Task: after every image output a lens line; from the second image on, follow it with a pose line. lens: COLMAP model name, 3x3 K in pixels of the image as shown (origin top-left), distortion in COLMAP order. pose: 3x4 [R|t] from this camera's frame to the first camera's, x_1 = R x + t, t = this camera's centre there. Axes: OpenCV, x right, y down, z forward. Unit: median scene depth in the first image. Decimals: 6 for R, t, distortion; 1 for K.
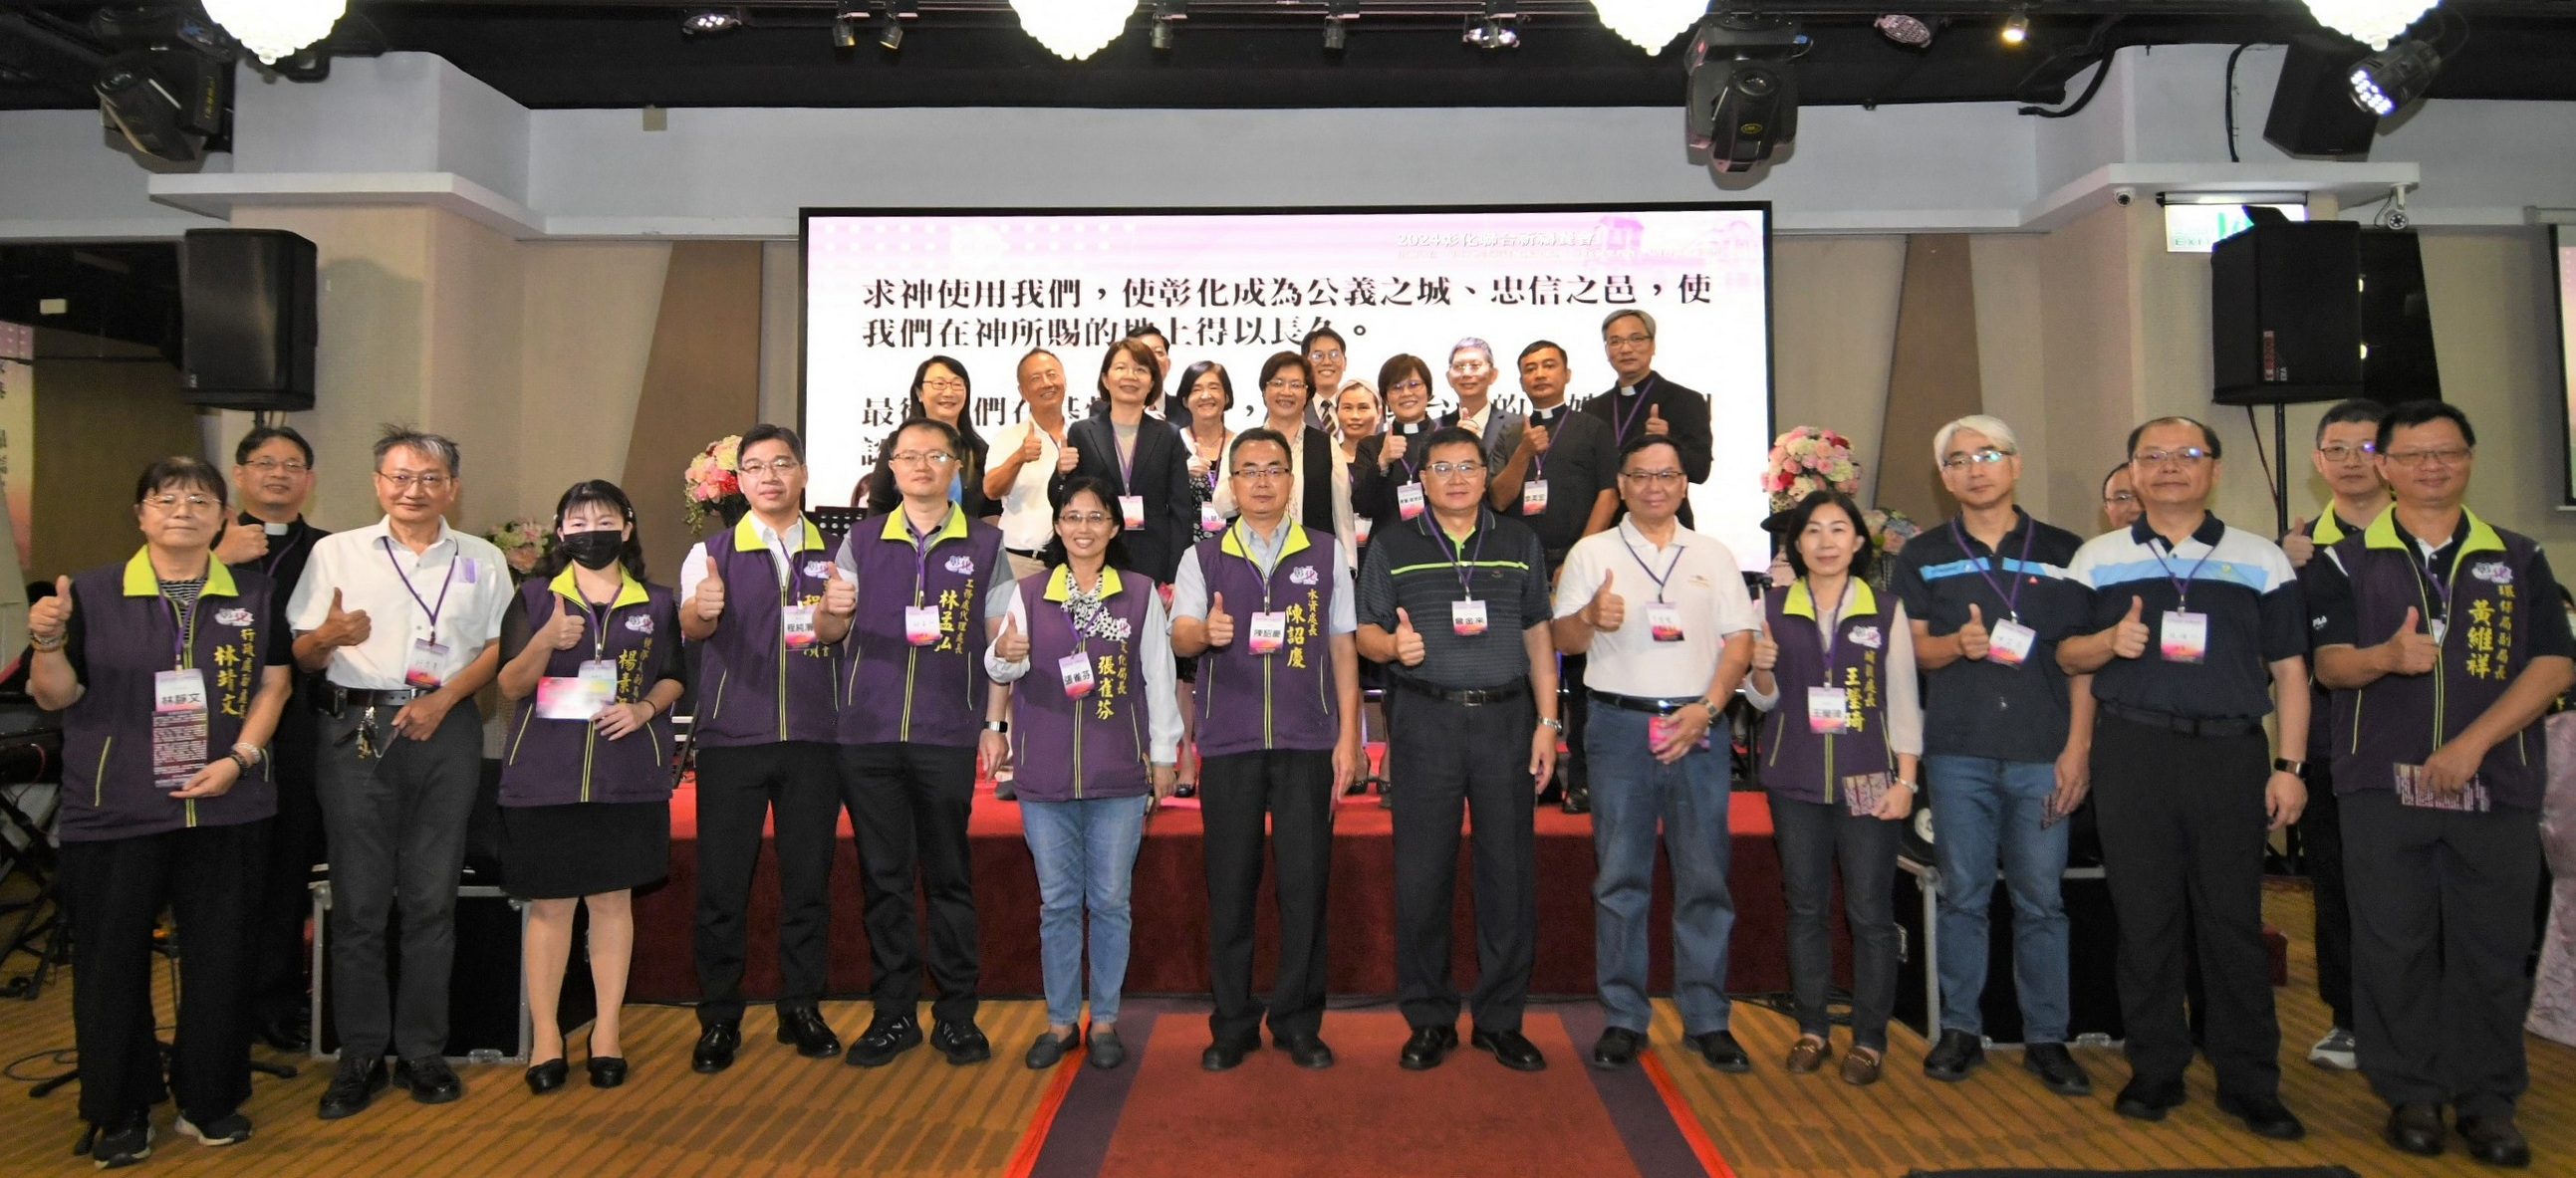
lens RADIAL K [[1479.1, 0, 1288.0], [0, 1479.1, 589.0], [0, 0, 1]] dist [0.020251, -0.000650]
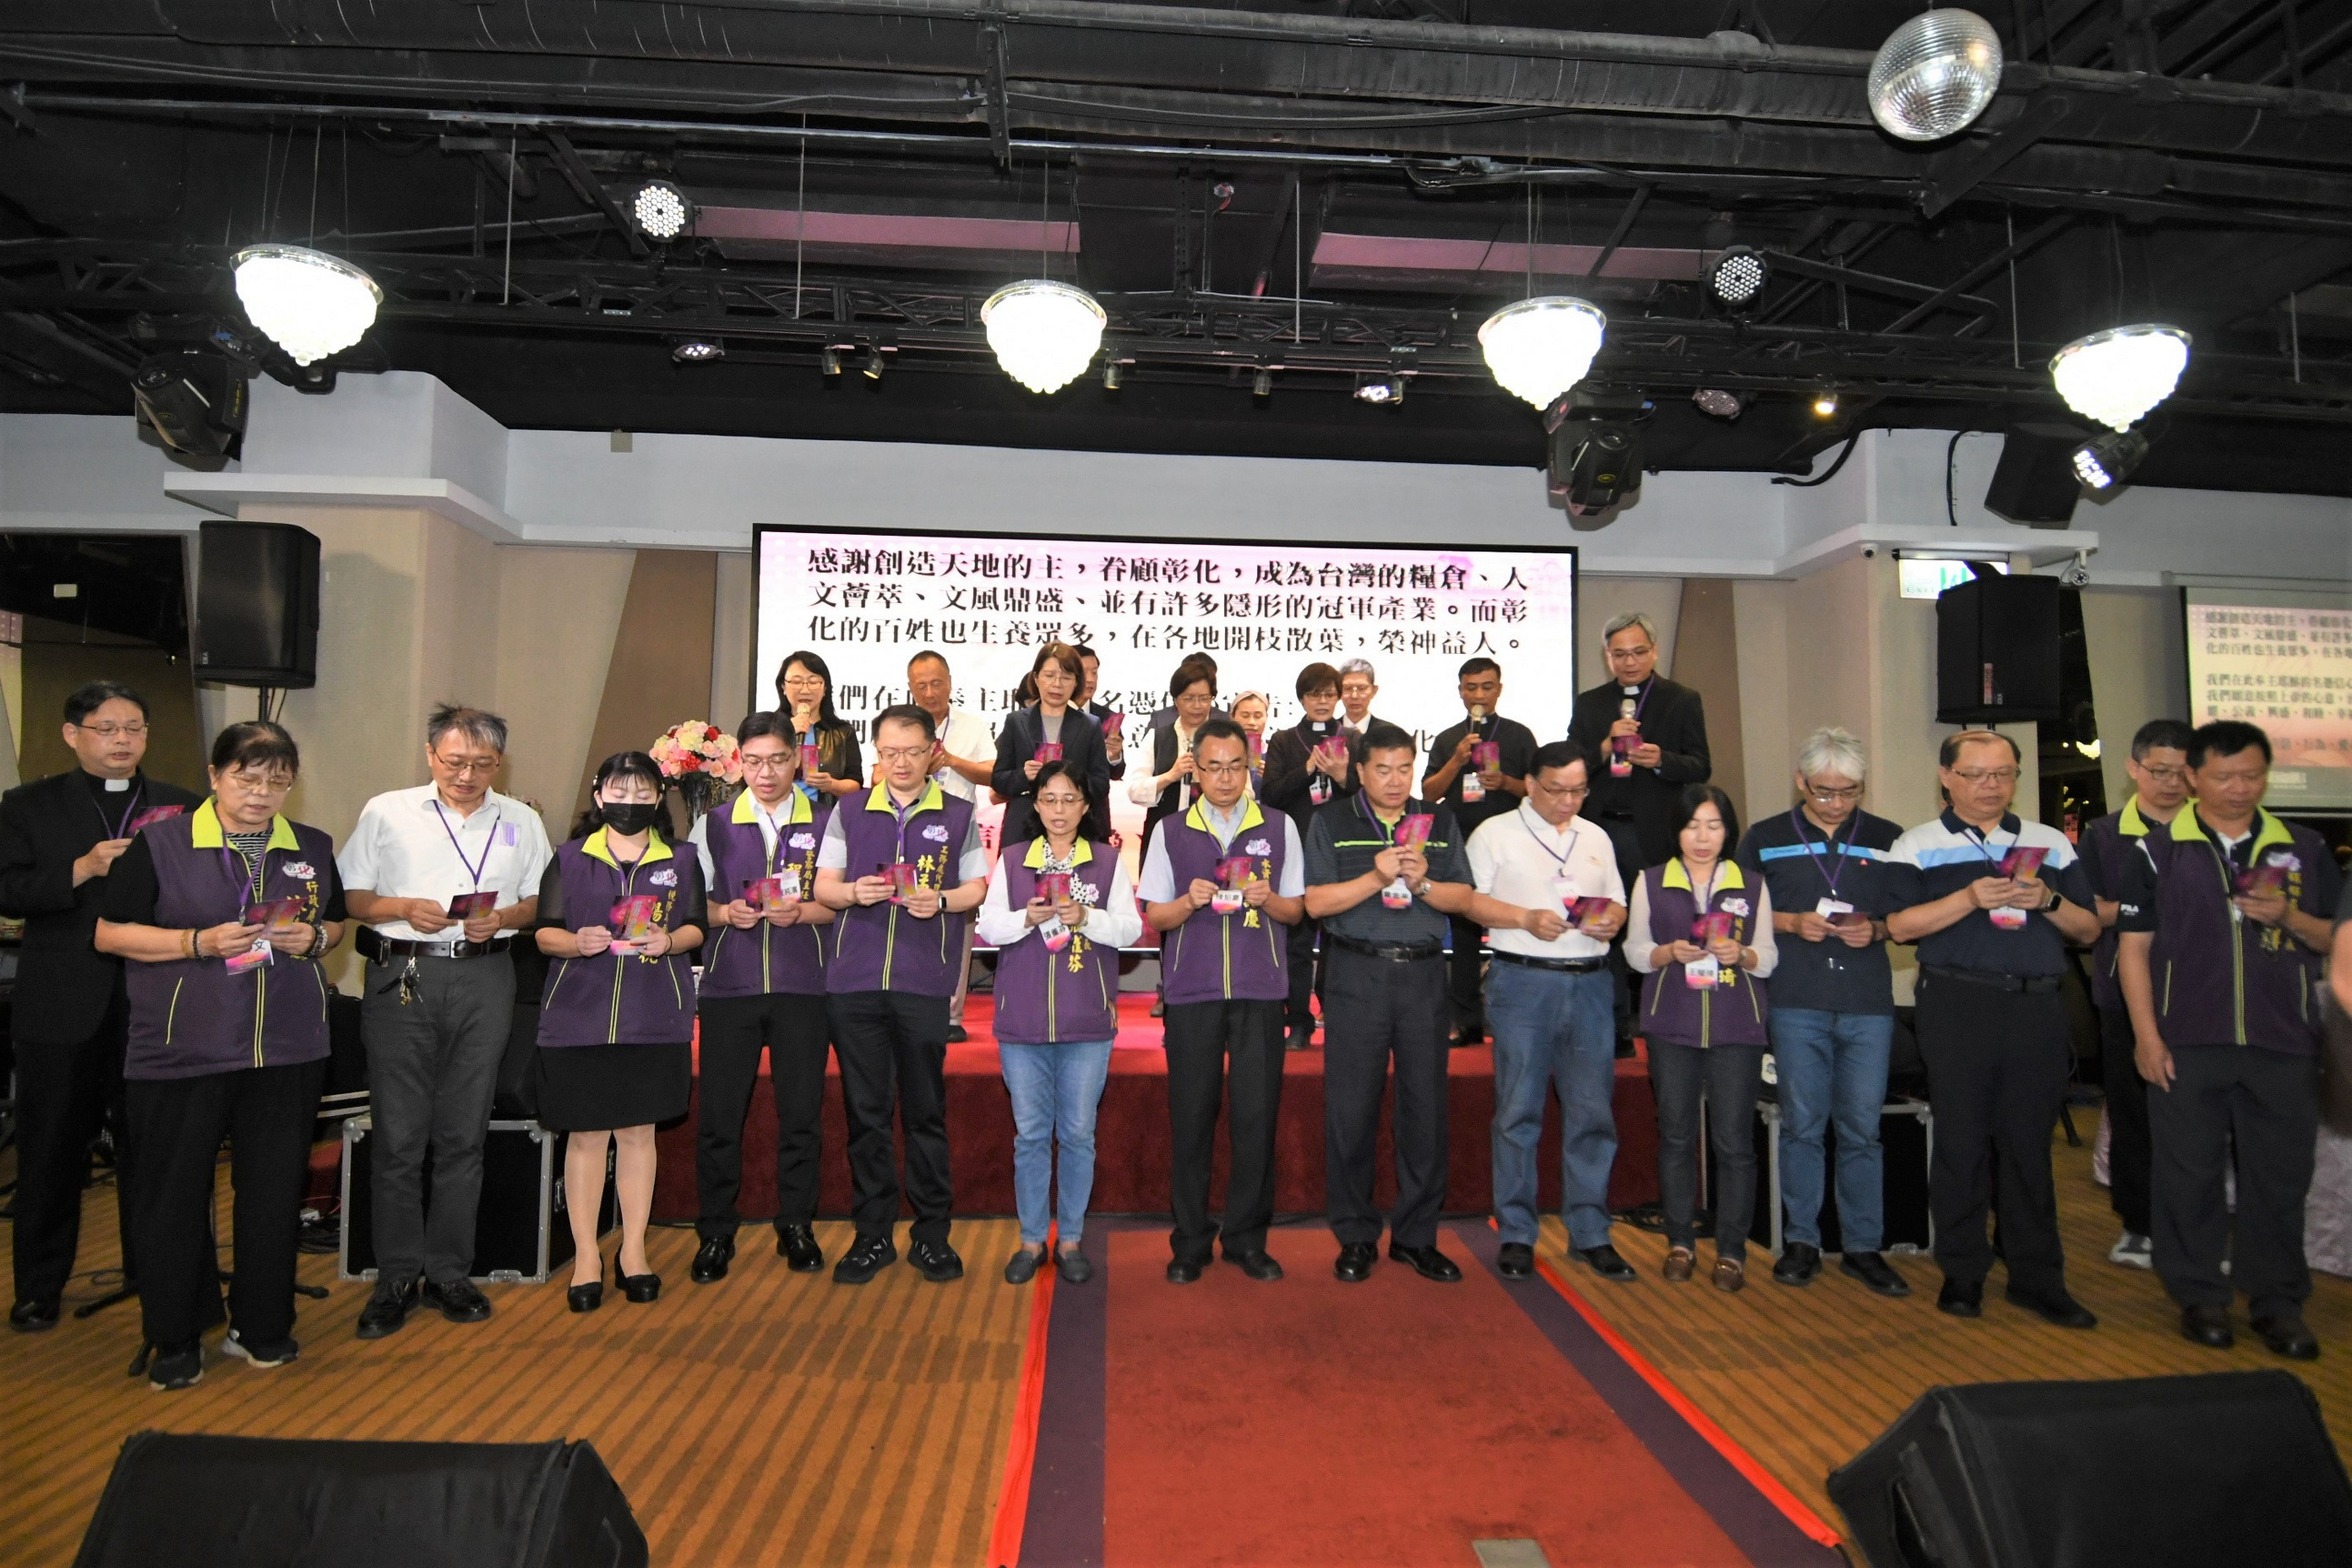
lens RADIAL K [[1202.6, 0, 1170.5], [0, 1202.6, 861.4], [0, 0, 1]] dist [0.029310, -0.016848]
pose [[0.997265, 0.015048, 0.072361, -0.118576], [-0.014809, 0.999883, -0.003843, 0.005420], [-0.072411, 0.002761, 0.997371, 0.074595]]
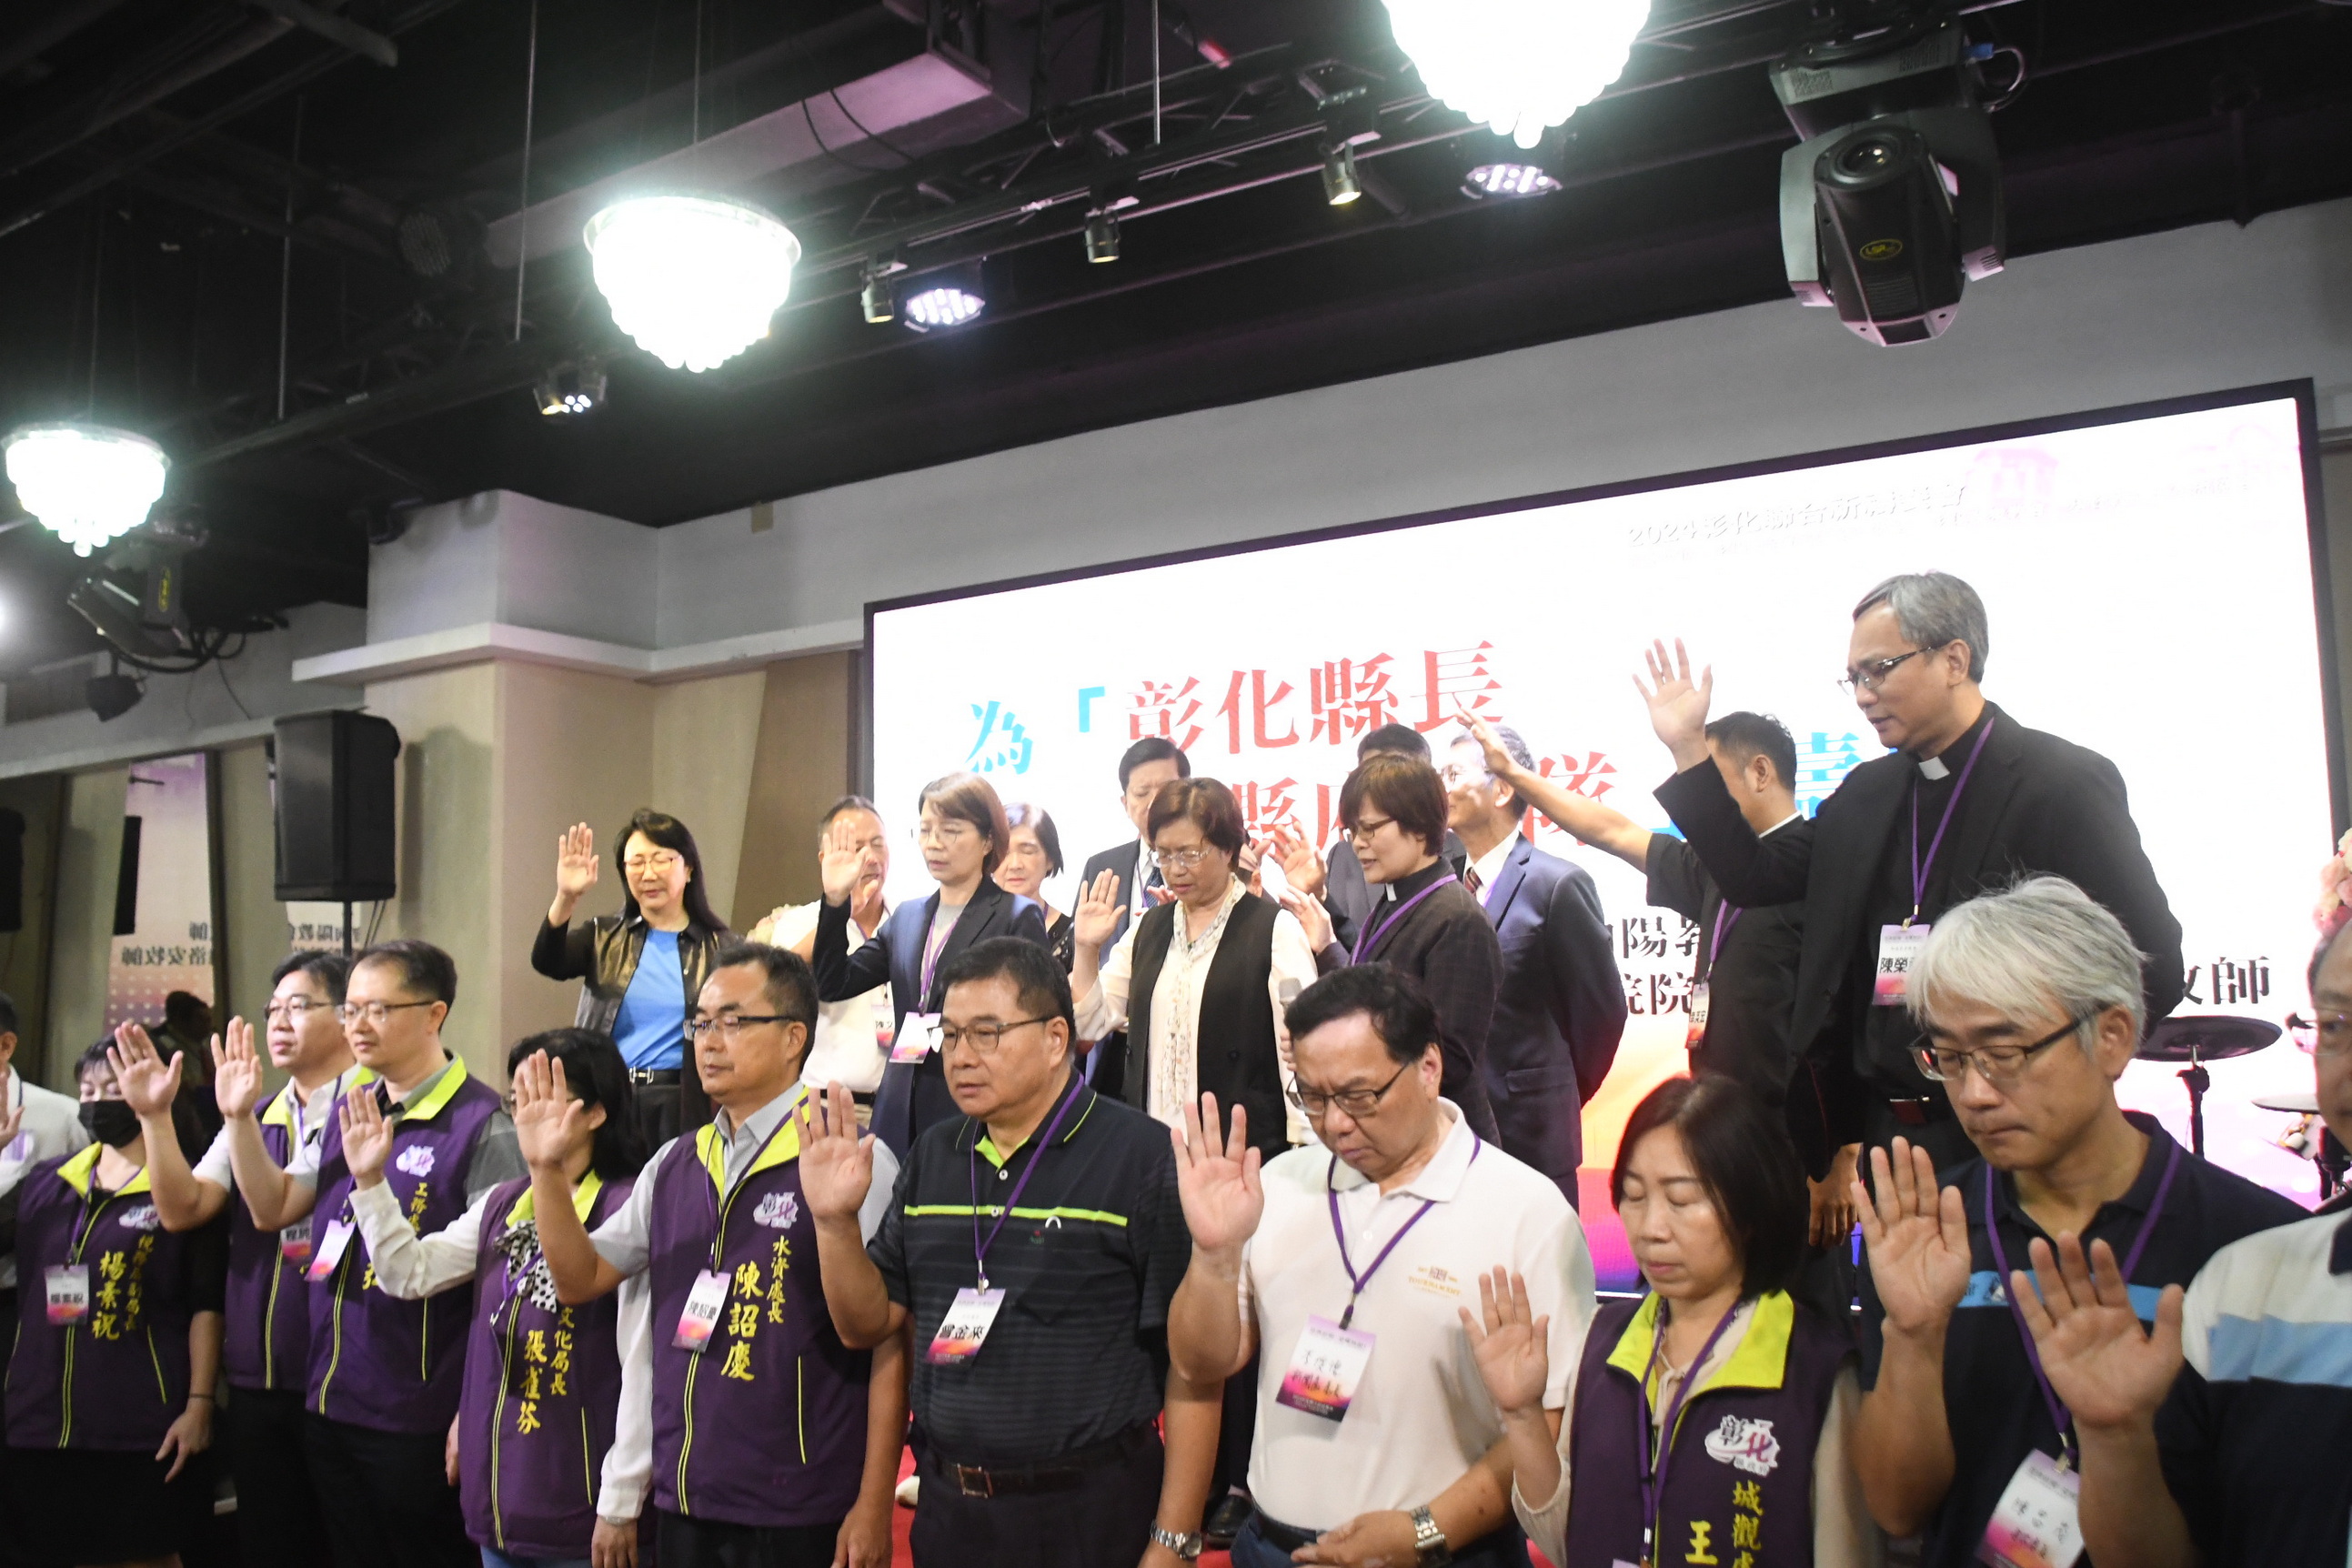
lens RADIAL K [[1827.6, 0, 1174.7], [0, 1827.6, 834.4], [0, 0, 1]] dist [-0.082719, -0.001863]
pose [[0.856610, -0.053171, -0.513217, 0.488365], [0.009890, 0.996185, -0.086700, -0.087703], [0.515869, 0.069192, 0.853869, 0.466714]]
